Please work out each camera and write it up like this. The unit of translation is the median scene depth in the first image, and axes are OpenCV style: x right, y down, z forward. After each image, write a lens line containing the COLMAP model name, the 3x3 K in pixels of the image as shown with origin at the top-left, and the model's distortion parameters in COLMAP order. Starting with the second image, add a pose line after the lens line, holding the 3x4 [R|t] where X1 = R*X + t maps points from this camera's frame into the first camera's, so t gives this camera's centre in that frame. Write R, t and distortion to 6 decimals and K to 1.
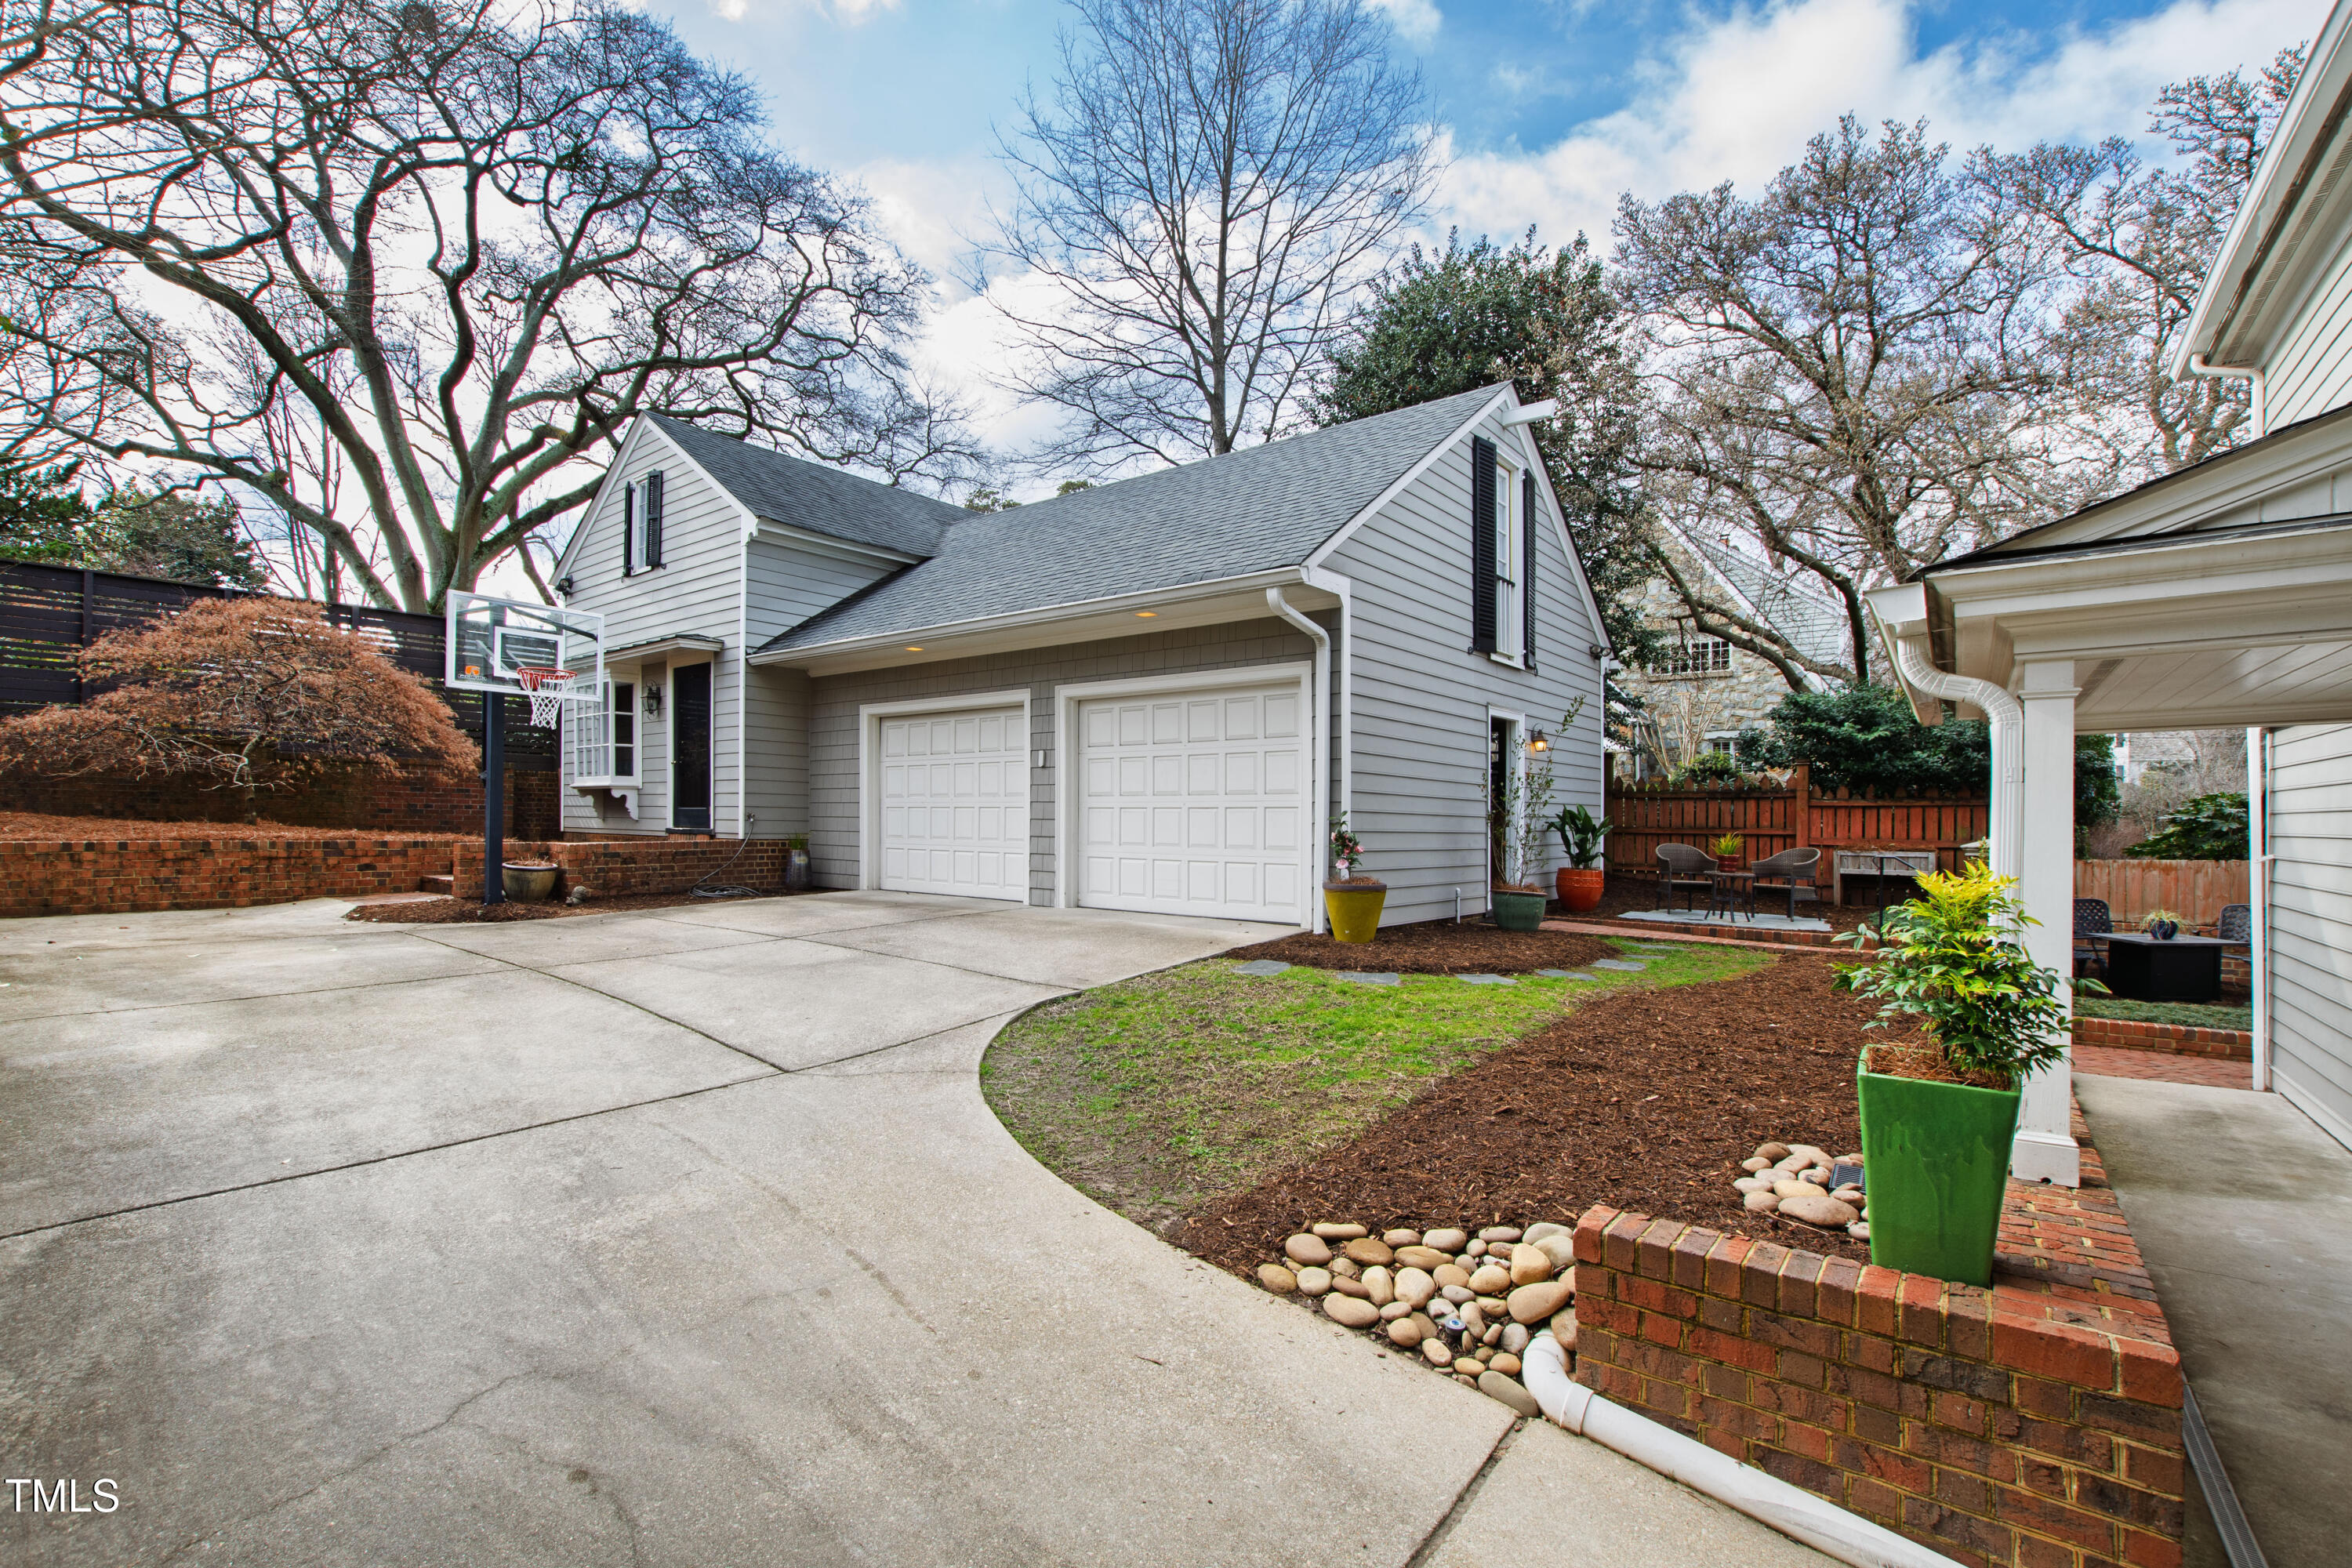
lens RADIAL K [[1029.8, 0, 1152.8], [0, 1029.8, 766.2], [0, 0, 1]] dist [0.001009, -0.000258]
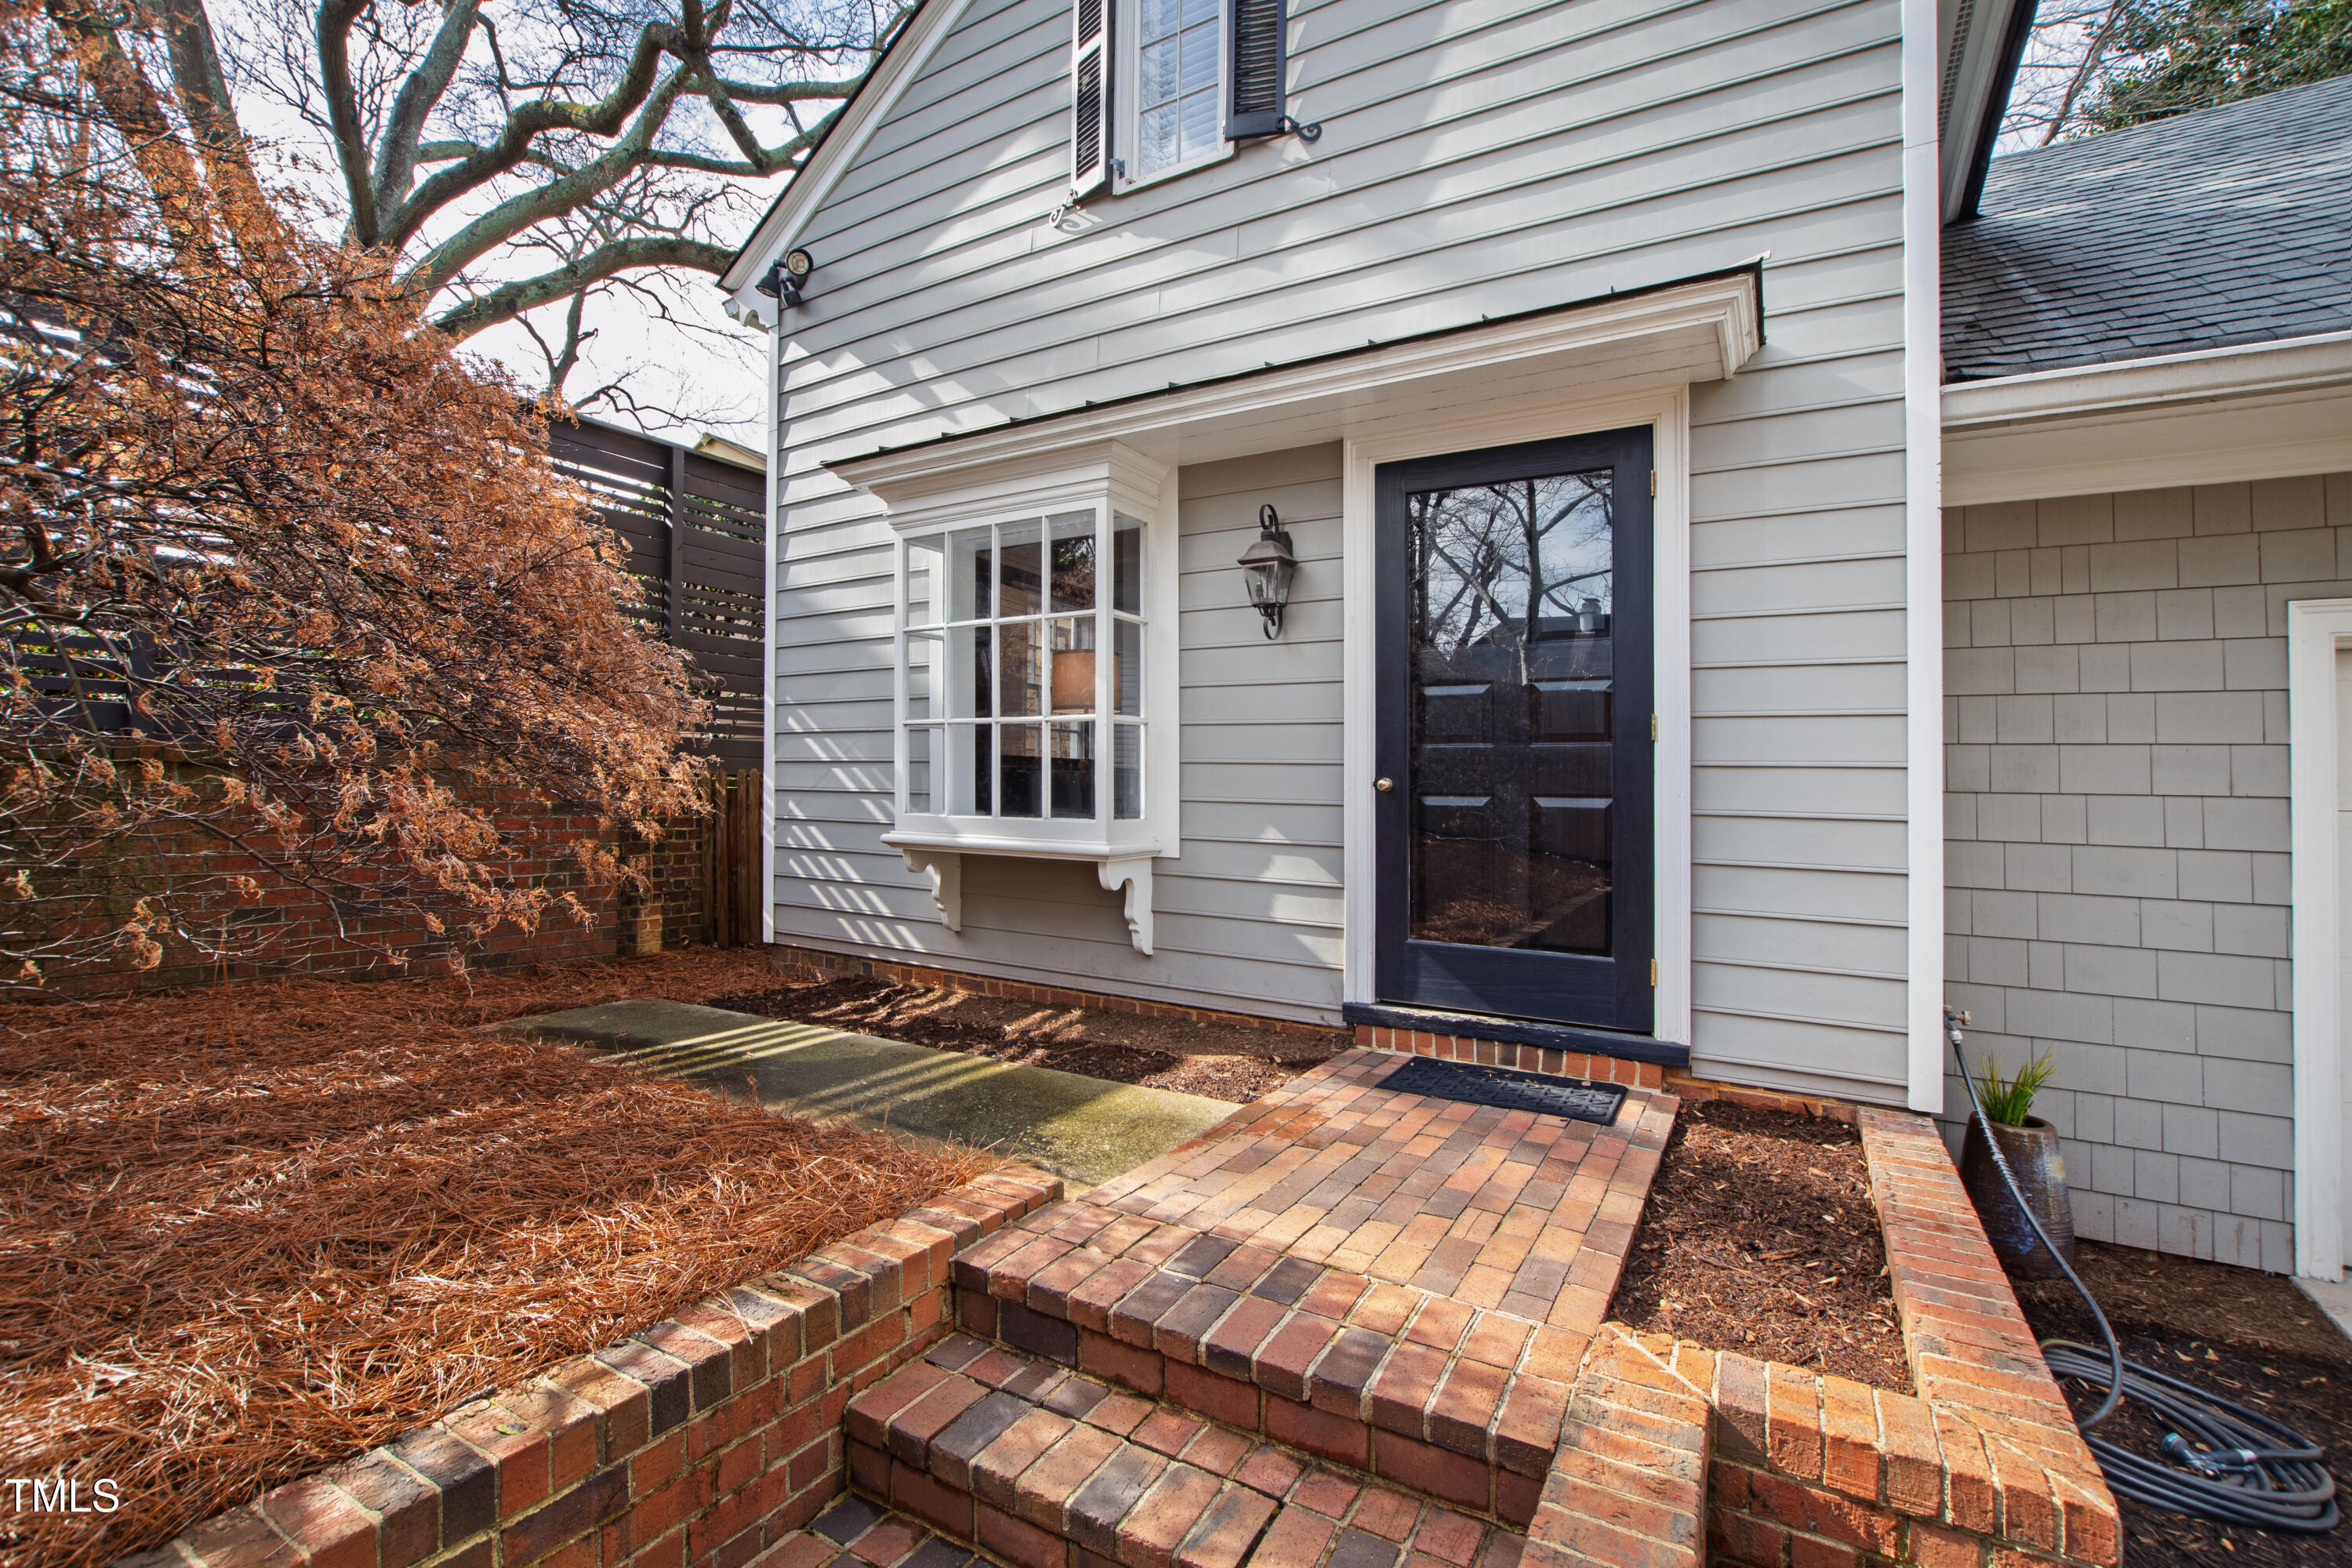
lens RADIAL K [[1044.2, 0, 1177.9], [0, 1044.2, 790.7], [0, 0, 1]] dist [-0.023765, -0.000166]
pose [[0.987270, 0.022645, 0.157434, -0.550600], [-0.026301, 0.999430, 0.021182, -0.005993], [-0.156865, -0.025053, 0.987302, 0.692043]]
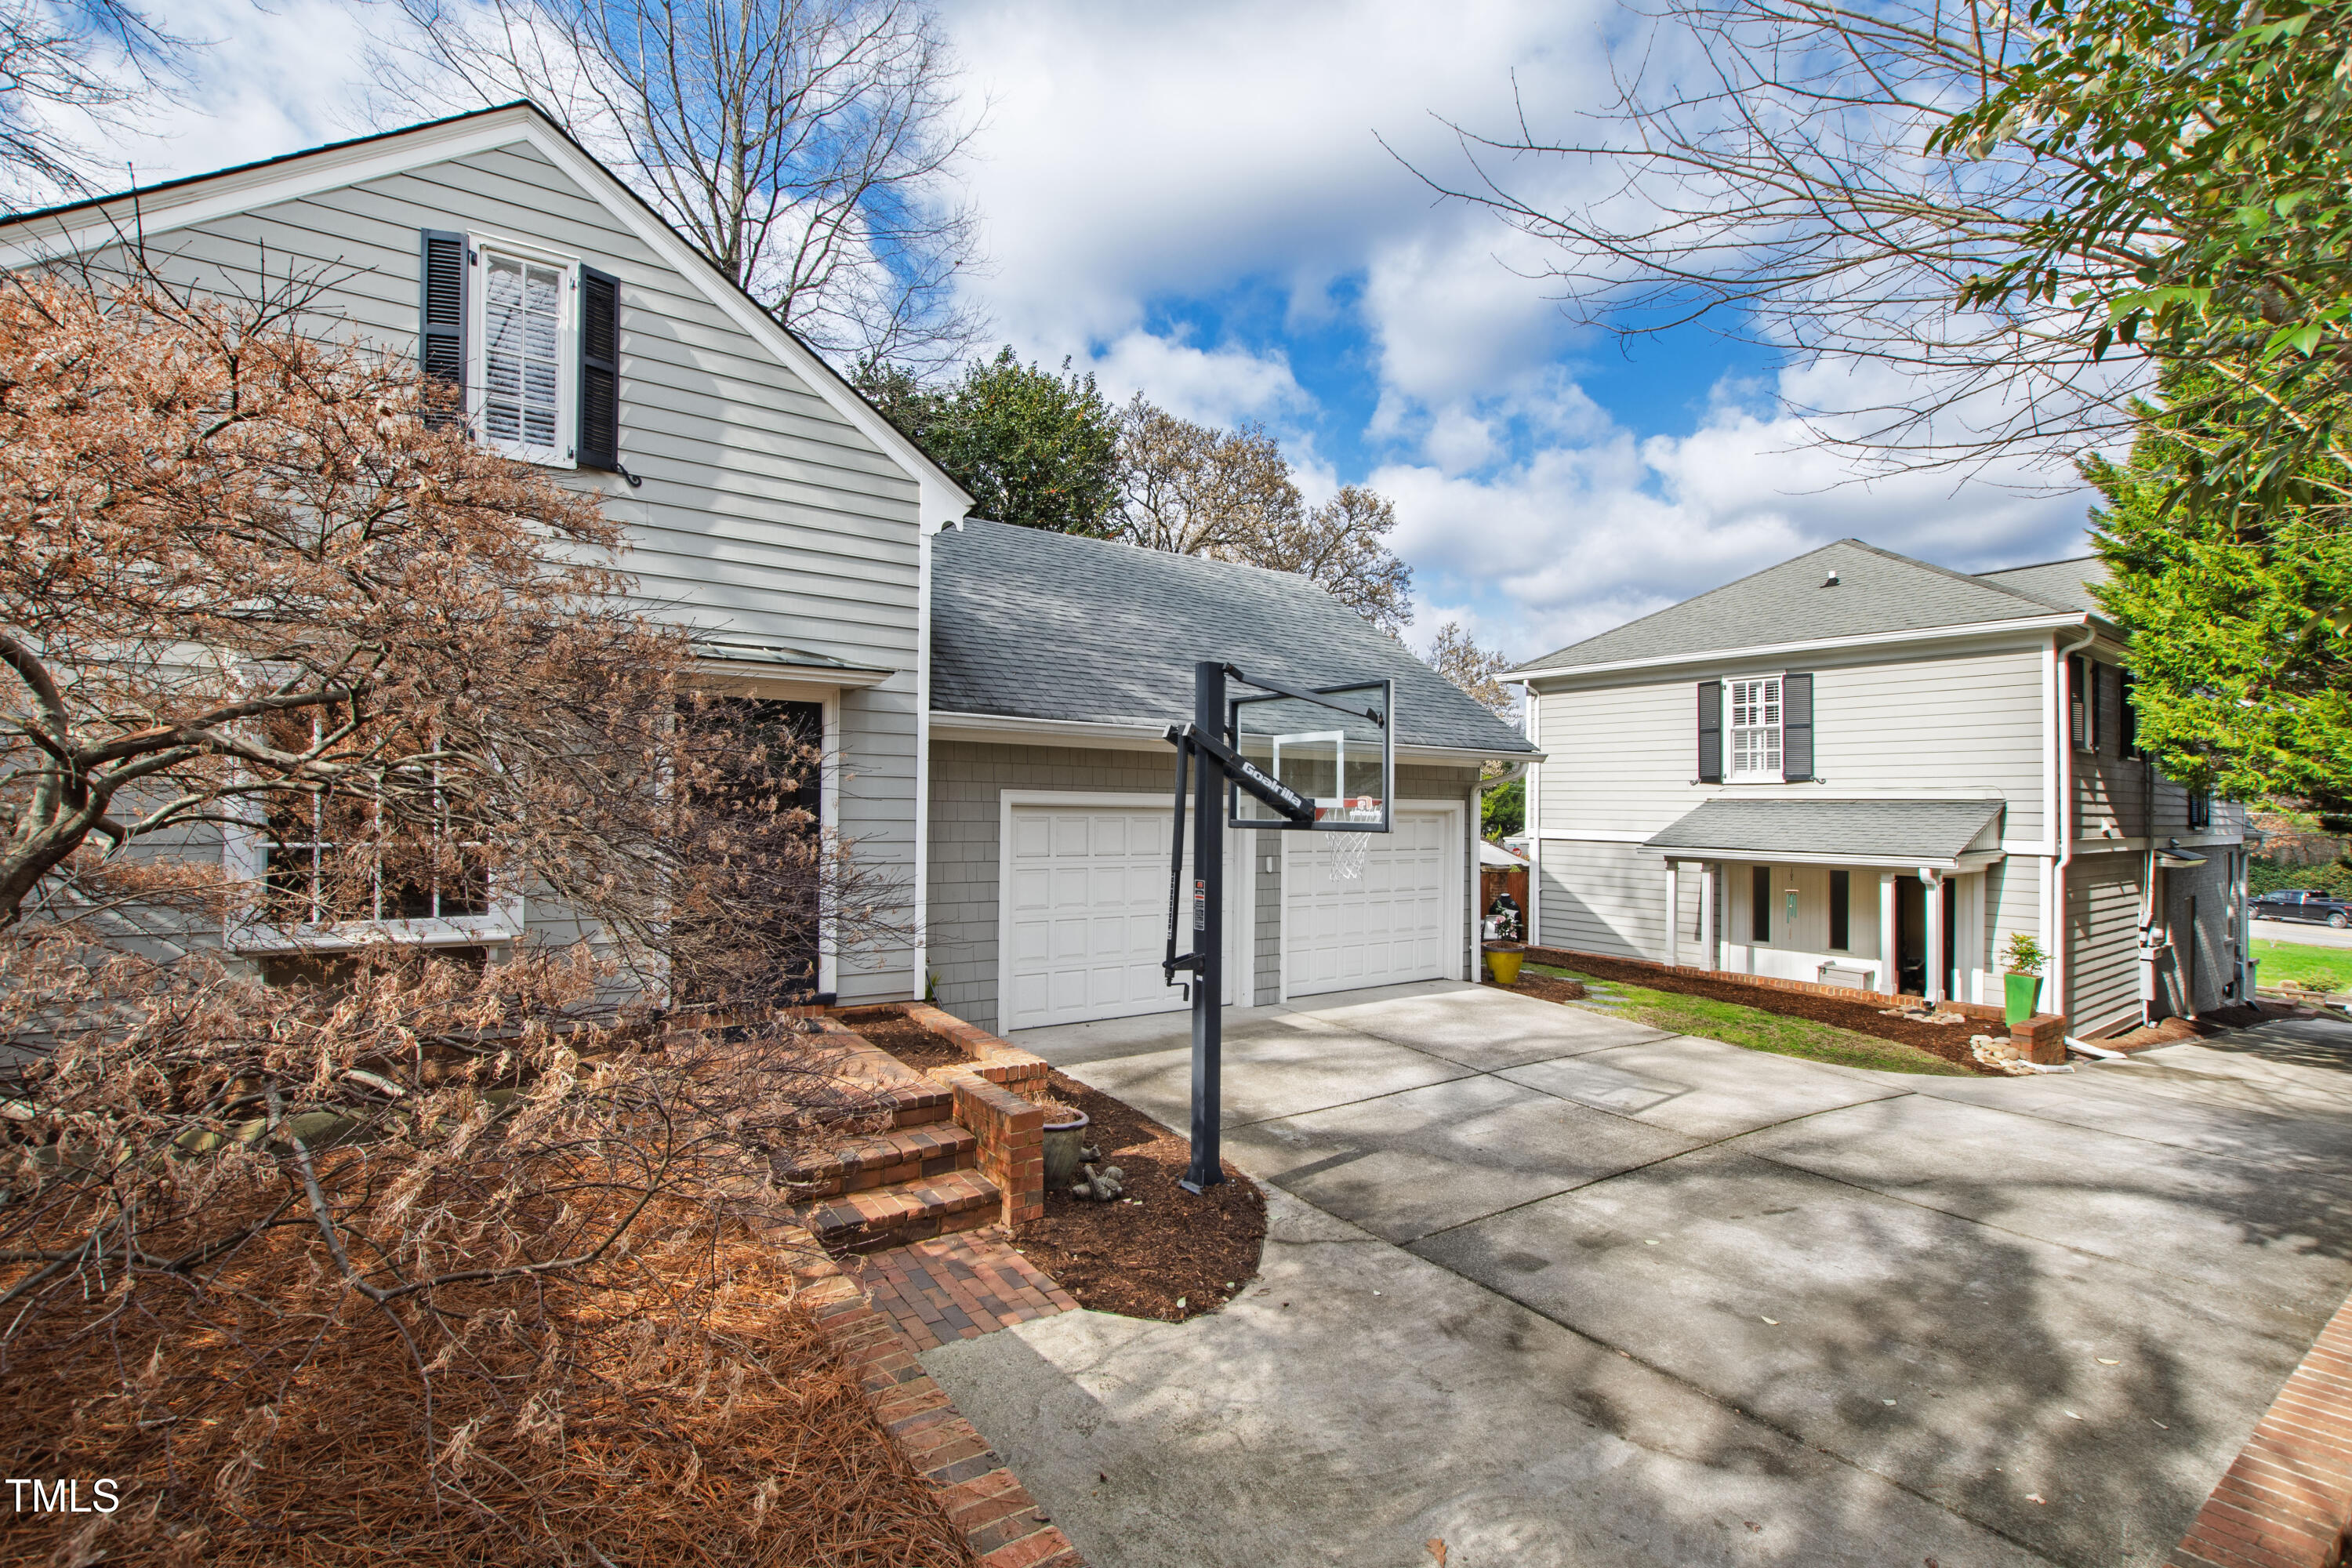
lens RADIAL K [[1029.8, 0, 1152.8], [0, 1029.8, 766.2], [0, 0, 1]] dist [0.001009, -0.000258]
pose [[0.279715, 0.044925, 0.959032, -0.862283], [-0.036255, 0.998686, -0.036209, -0.047139], [-0.959398, -0.024641, 0.280976, 0.610639]]
